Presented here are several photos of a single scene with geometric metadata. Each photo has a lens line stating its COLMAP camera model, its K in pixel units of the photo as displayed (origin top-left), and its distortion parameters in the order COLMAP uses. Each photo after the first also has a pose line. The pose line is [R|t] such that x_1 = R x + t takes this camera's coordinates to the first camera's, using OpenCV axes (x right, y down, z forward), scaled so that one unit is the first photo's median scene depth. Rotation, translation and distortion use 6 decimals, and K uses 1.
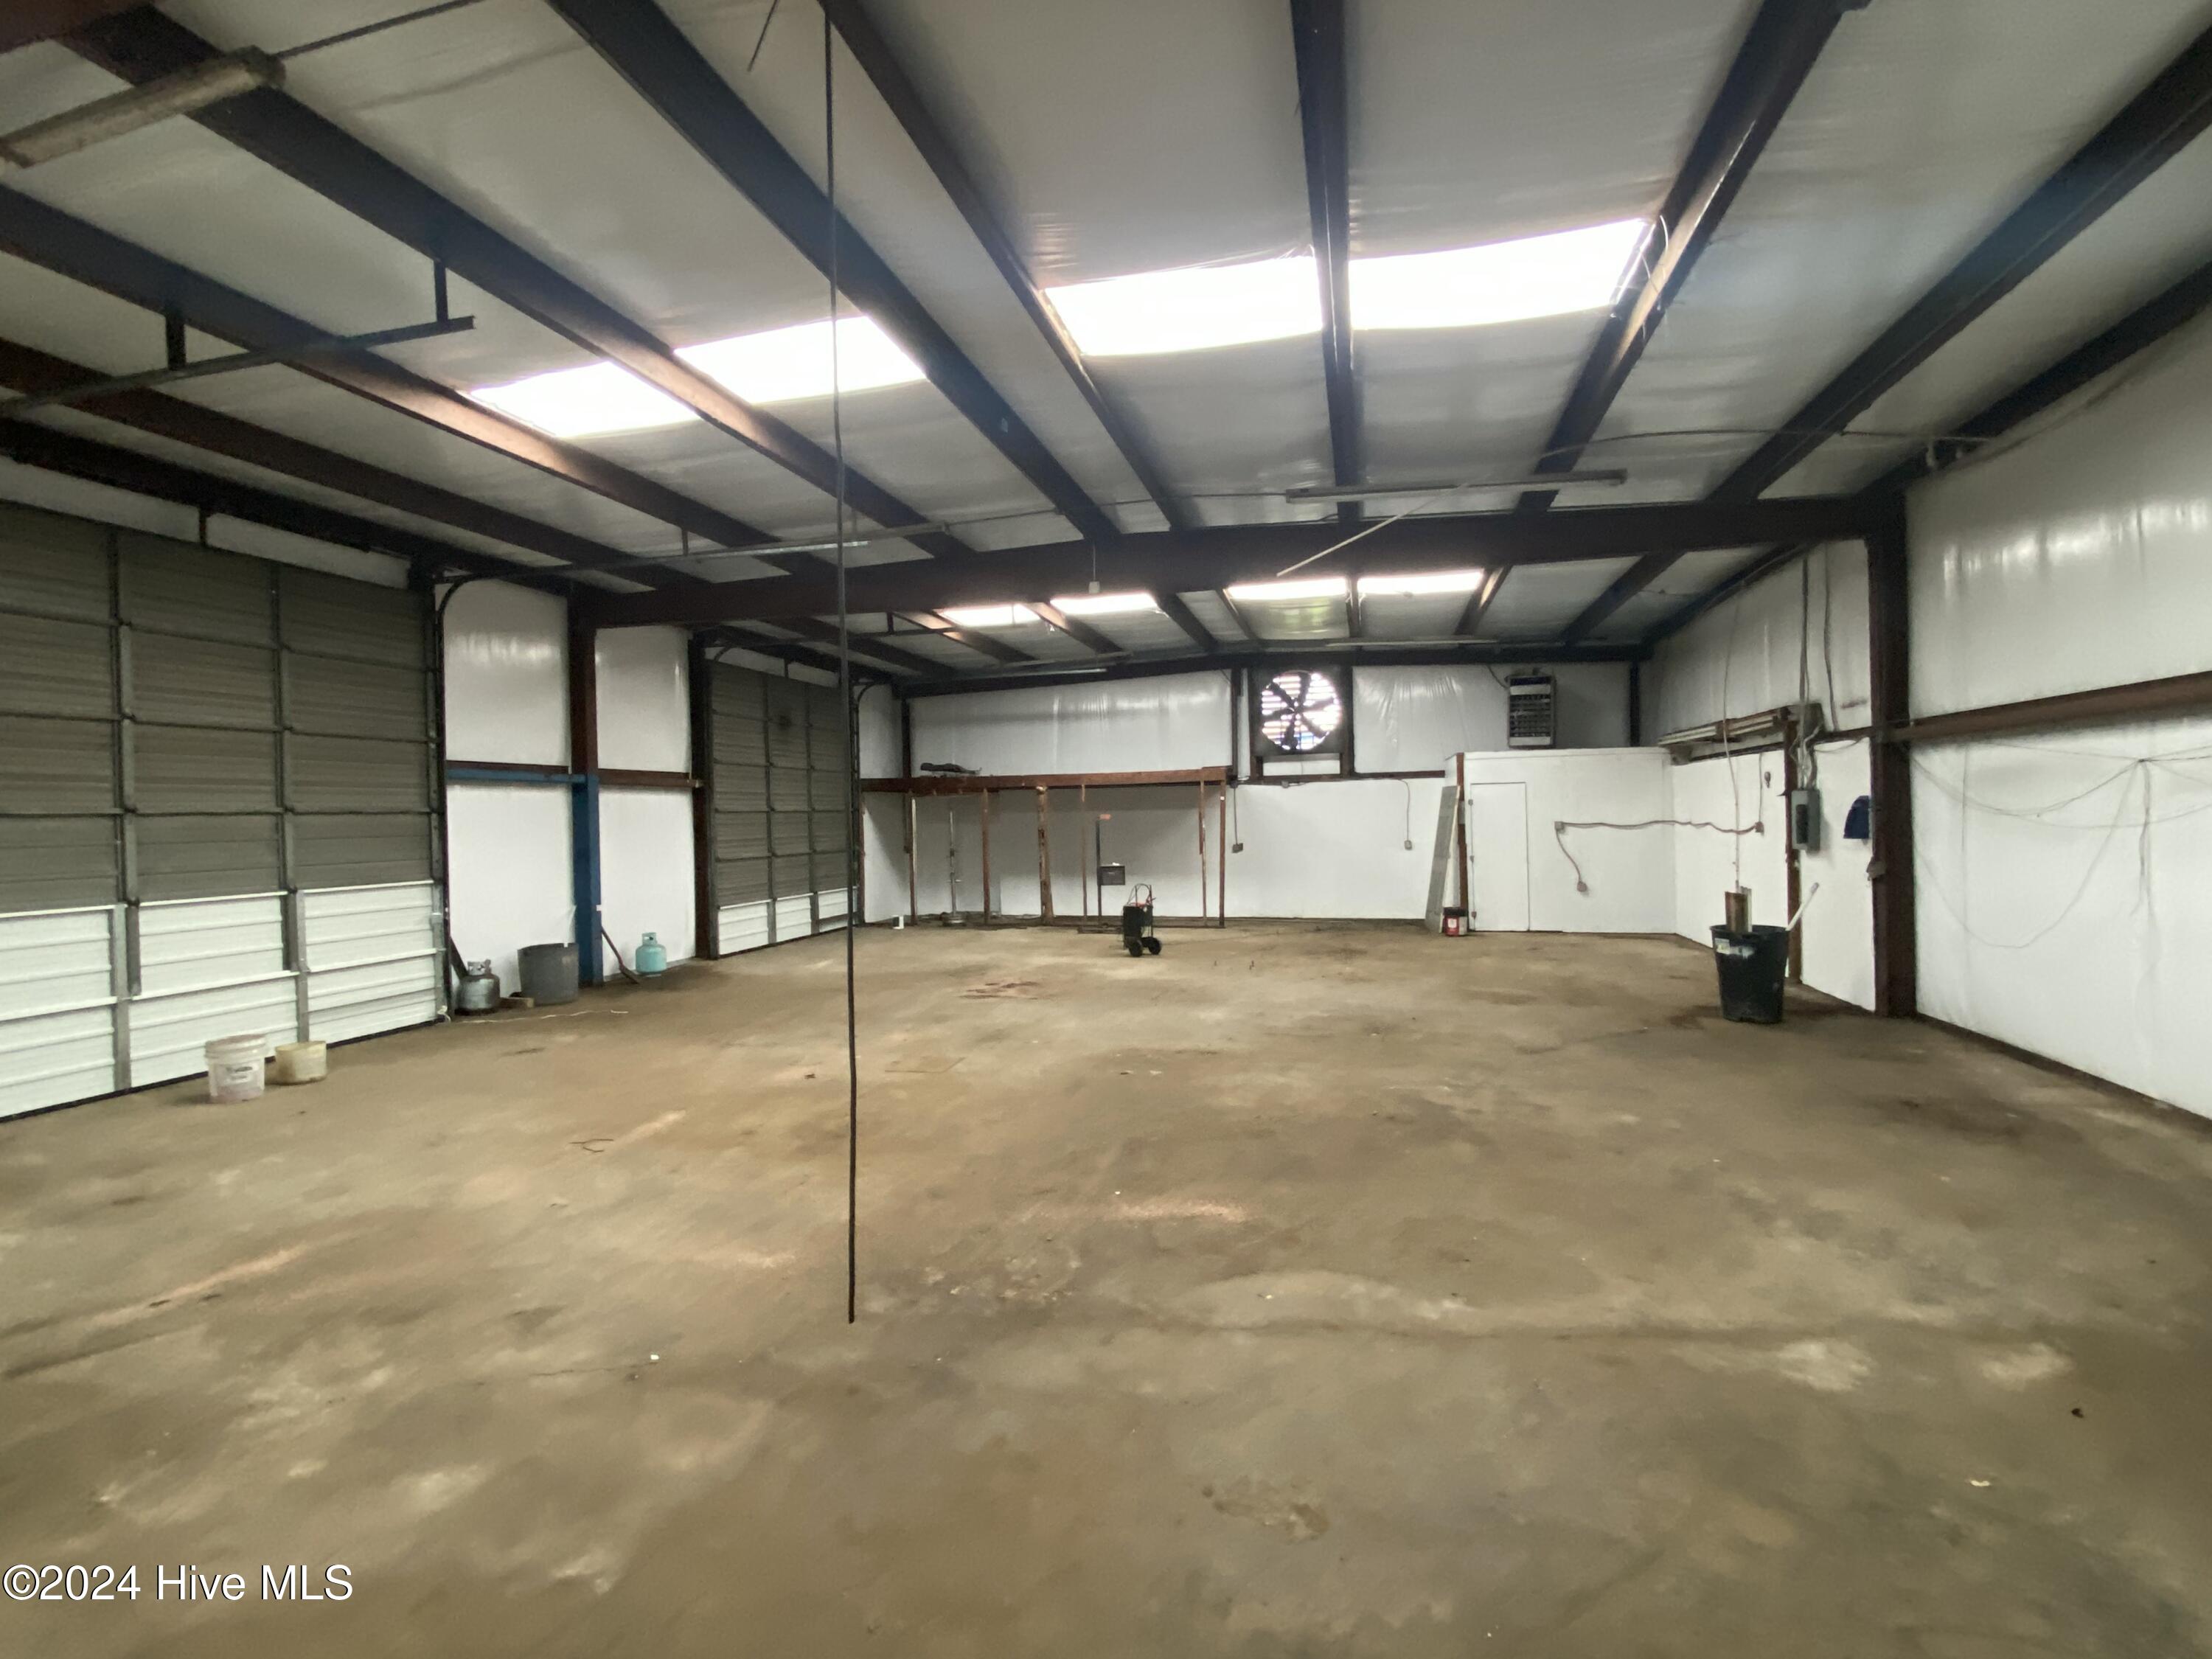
lens RADIAL K [[1055.4, 0, 1084.3], [0, 1055.4, 811.4], [0, 0, 1]] dist [0.014552, -0.011968]
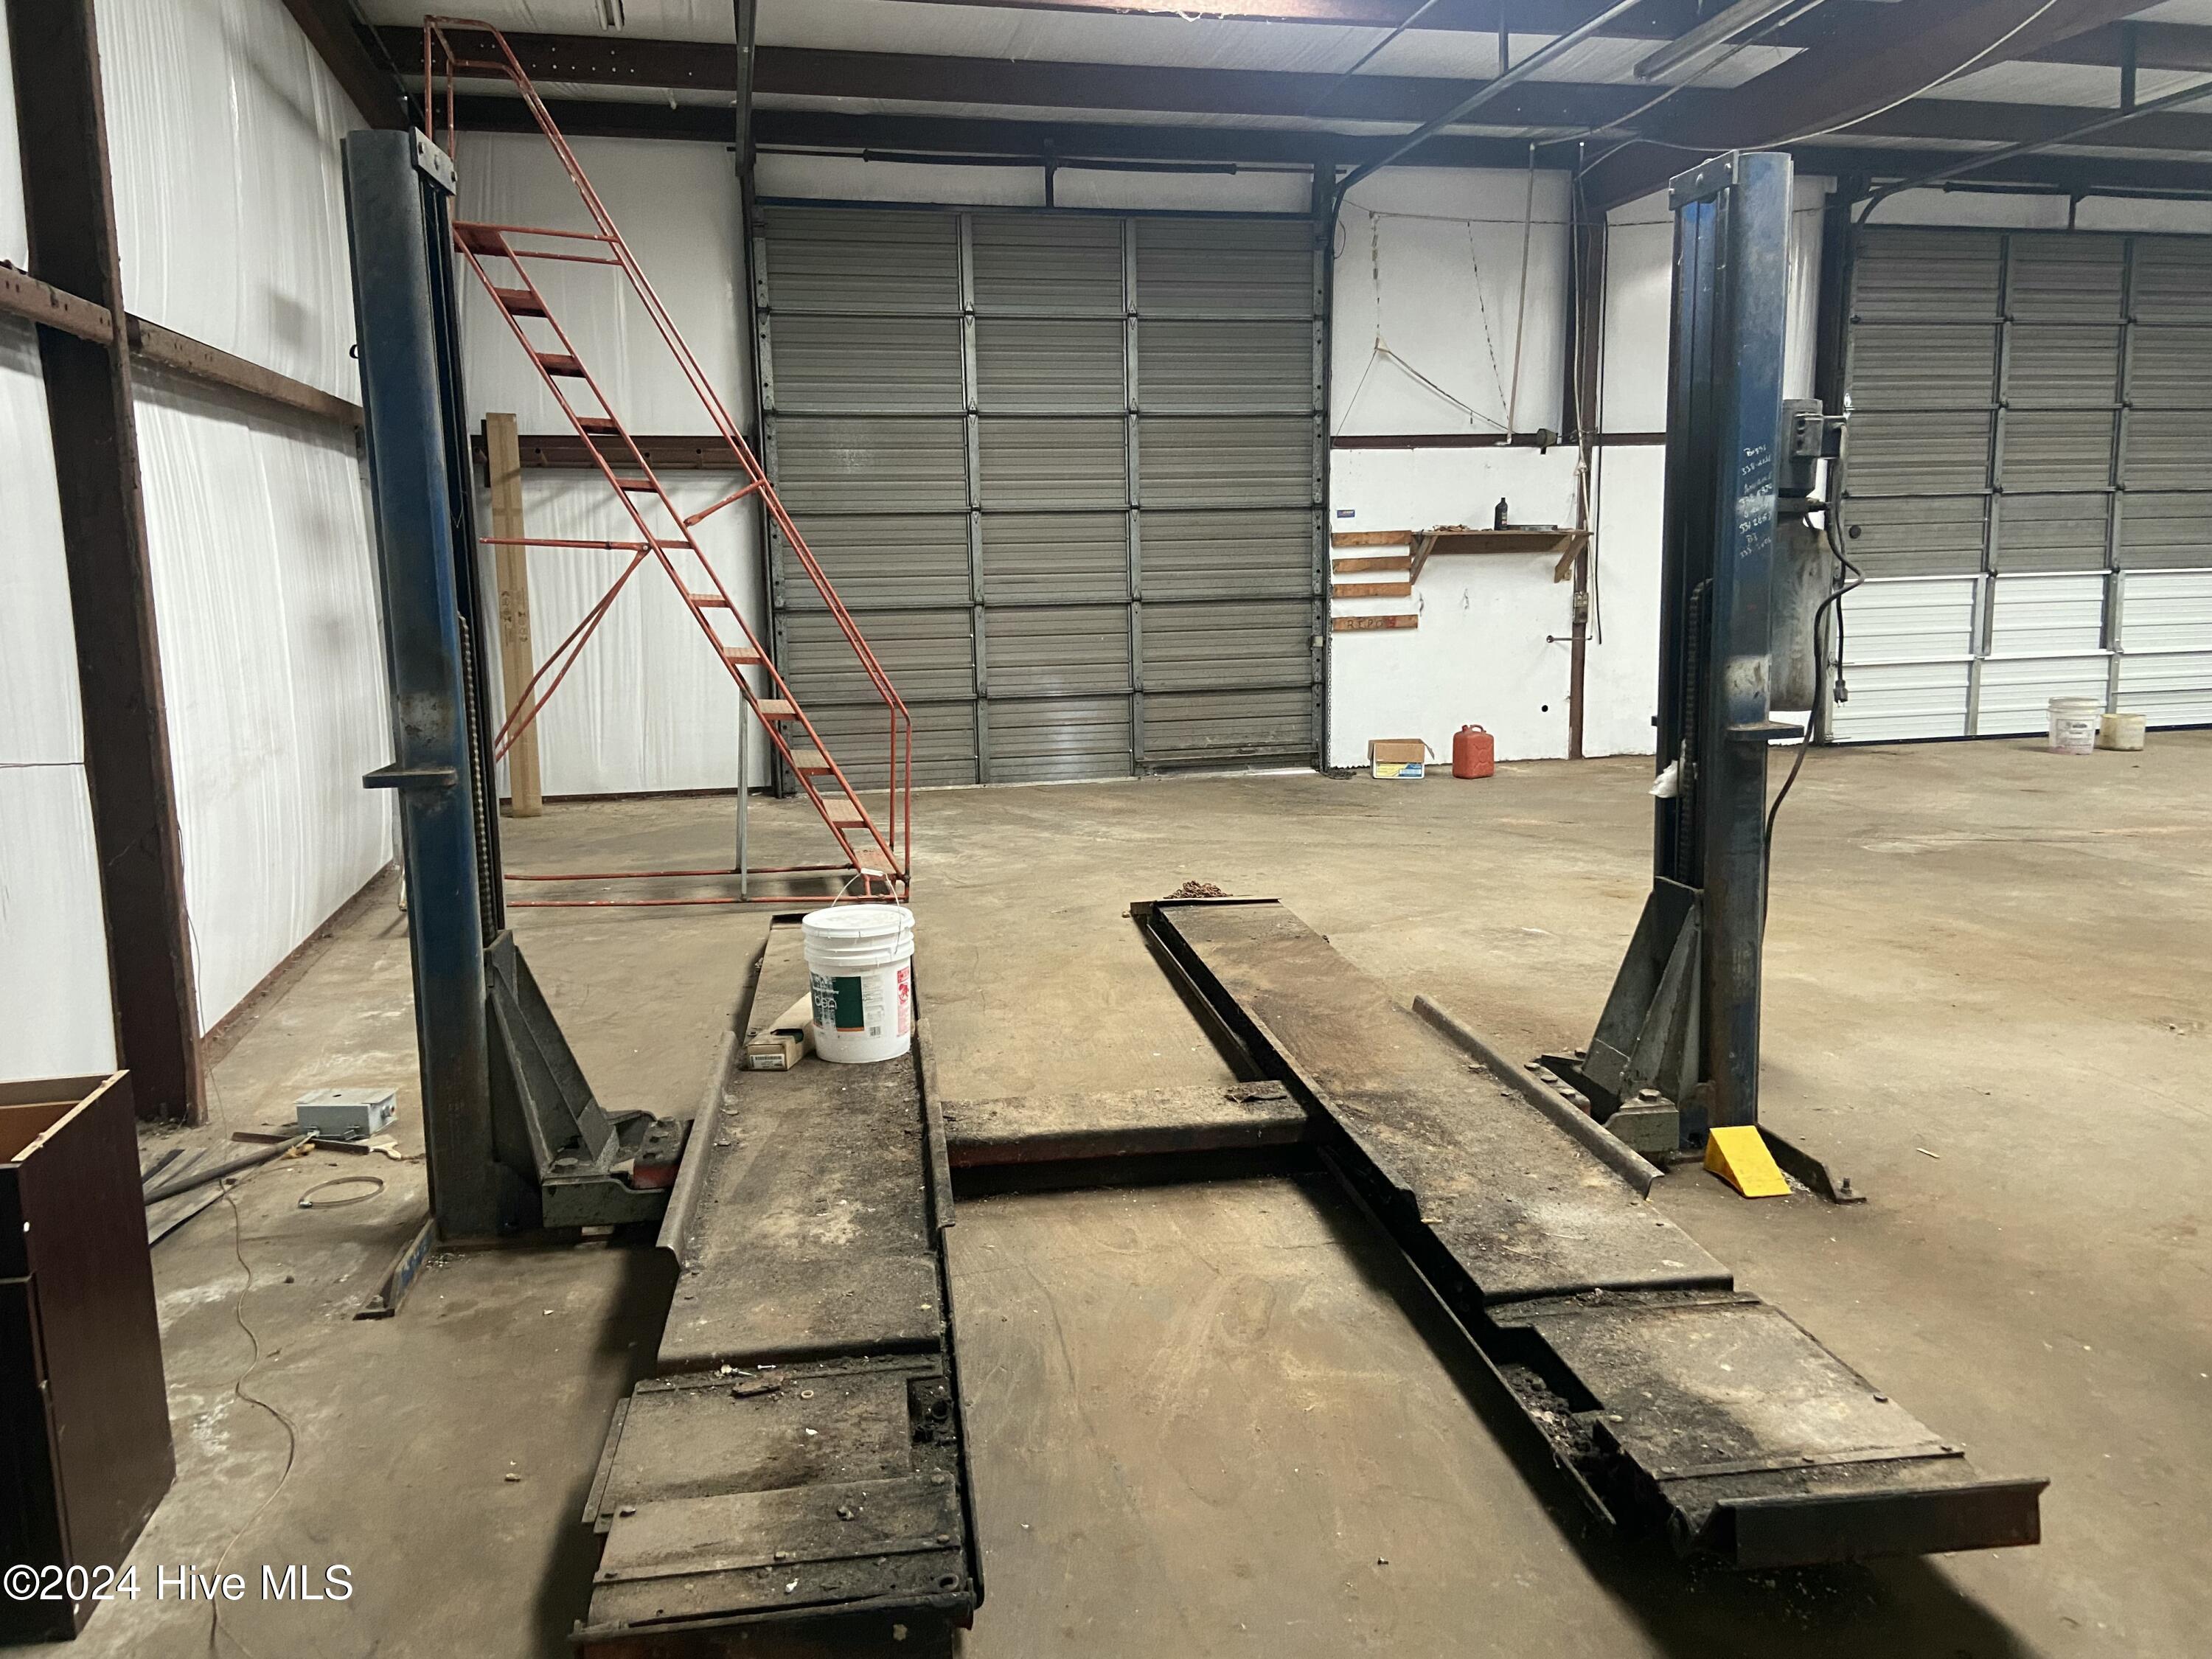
lens RADIAL K [[1711.1, 0, 1082.6], [0, 1711.1, 825.9], [0, 0, 1]] dist [0.063368, -0.081852]
pose [[0.464418, 0.160897, -0.870878, 0.299768], [0.010005, 0.982342, 0.186826, -0.004717], [0.885560, -0.095479, 0.454607, -0.710297]]
